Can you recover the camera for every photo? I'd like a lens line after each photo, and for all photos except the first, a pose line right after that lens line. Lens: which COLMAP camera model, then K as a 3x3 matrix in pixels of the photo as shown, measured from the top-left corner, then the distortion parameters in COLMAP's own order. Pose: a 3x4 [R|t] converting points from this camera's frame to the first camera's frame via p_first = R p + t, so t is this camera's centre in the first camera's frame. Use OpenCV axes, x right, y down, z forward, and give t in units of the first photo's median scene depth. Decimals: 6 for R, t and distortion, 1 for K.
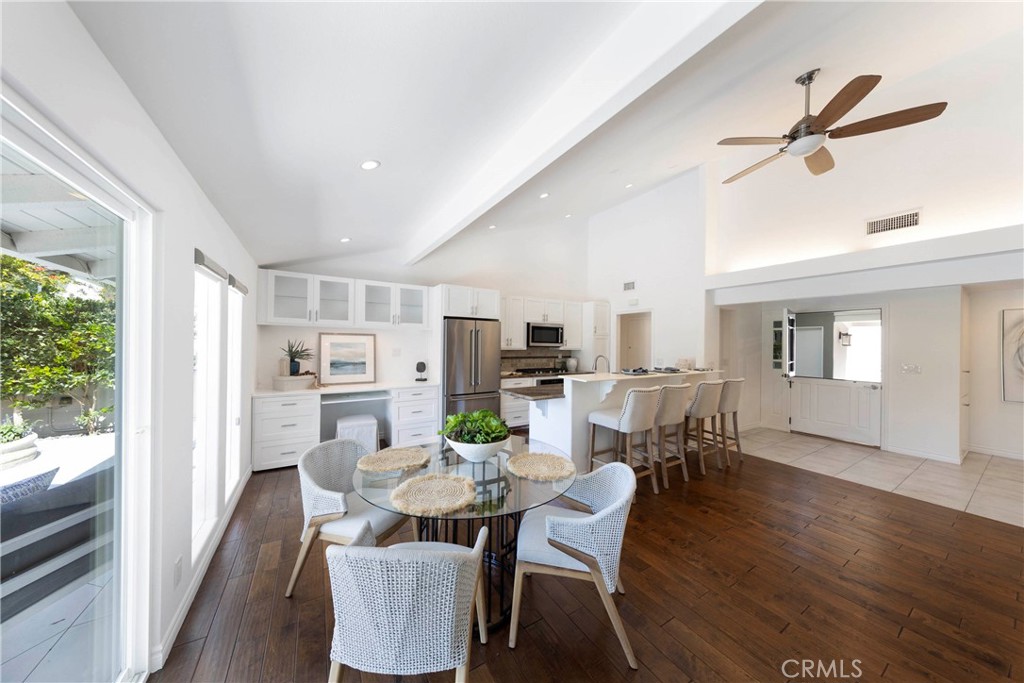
lens RADIAL K [[324.5, 0, 526.3], [0, 324.5, 337.7], [0, 0, 1]] dist [0.007666, -0.000454]
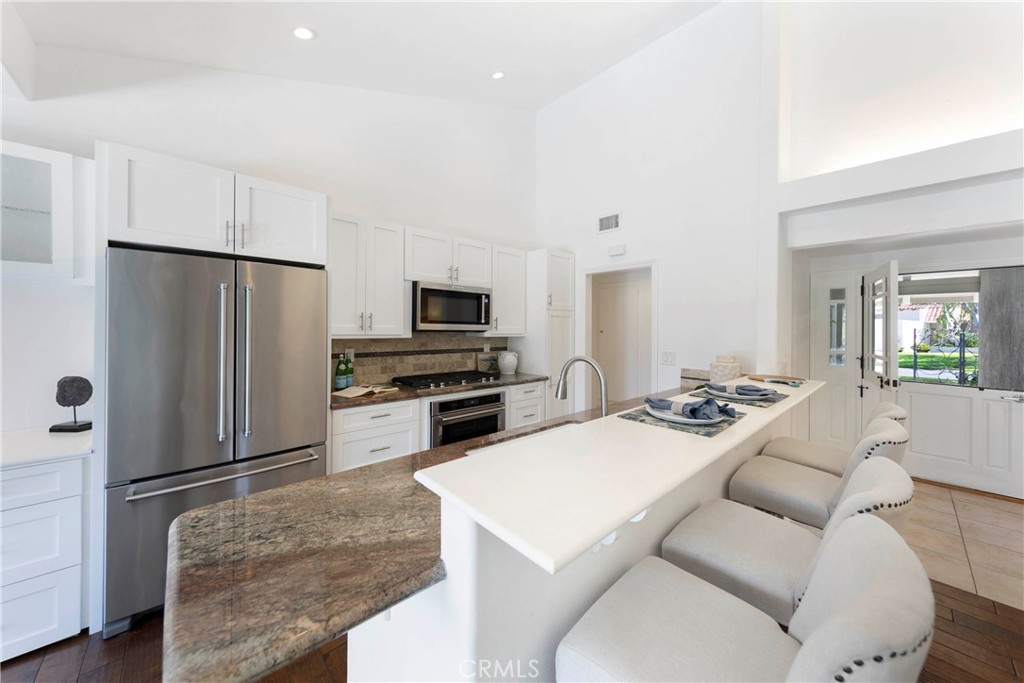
lens RADIAL K [[362.6, 0, 544.2], [0, 362.6, 322.9], [0, 0, 1]] dist [0.005617, -0.000435]
pose [[0.975927, 0.001748, 0.218088, 0.091597], [-0.003915, 0.999947, 0.009504, 0.011465], [-0.218060, -0.010129, 0.975883, 0.529876]]
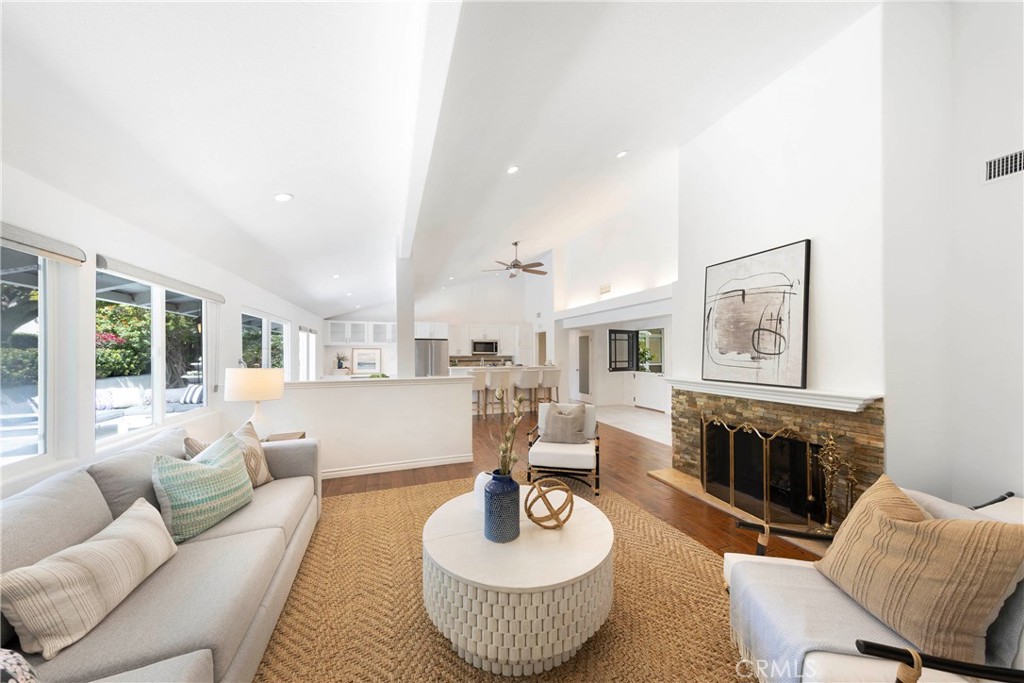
lens RADIAL K [[324.5, 0, 537.1], [0, 324.5, 350.3], [0, 0, 1]] dist [0.007666, -0.000454]
pose [[0.988934, -0.014338, -0.147661, 0.704641], [0.016194, 0.999804, 0.011373, -0.006837], [0.147469, -0.013639, 0.988973, -0.727142]]
